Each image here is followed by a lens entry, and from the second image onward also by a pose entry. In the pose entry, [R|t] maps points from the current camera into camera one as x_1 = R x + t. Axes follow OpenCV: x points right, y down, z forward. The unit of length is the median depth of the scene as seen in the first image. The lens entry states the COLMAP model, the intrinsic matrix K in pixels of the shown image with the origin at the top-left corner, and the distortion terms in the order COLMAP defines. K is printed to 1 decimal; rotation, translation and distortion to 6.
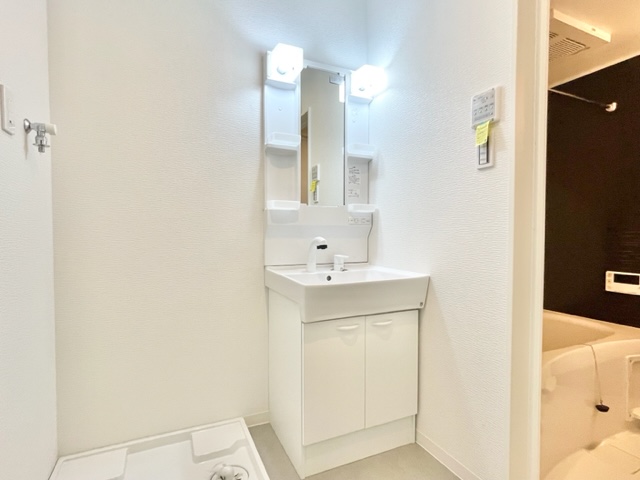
lens RADIAL K [[348.9, 0, 322.5], [0, 348.9, 243.0], [0, 0, 1]] dist [-0.000842, 0.000205]
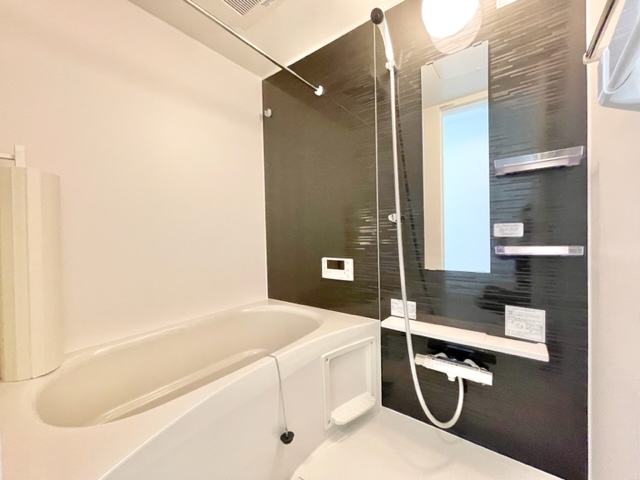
lens RADIAL K [[259.0, 0, 317.7], [0, 259.0, 238.4], [0, 0, 1]] dist [-0.002362, 0.000332]
pose [[0.890844, -0.012169, 0.454147, 0.562146], [0.026018, 0.999367, -0.024259, 0.051776], [-0.453564, 0.033427, 0.890596, 0.417916]]
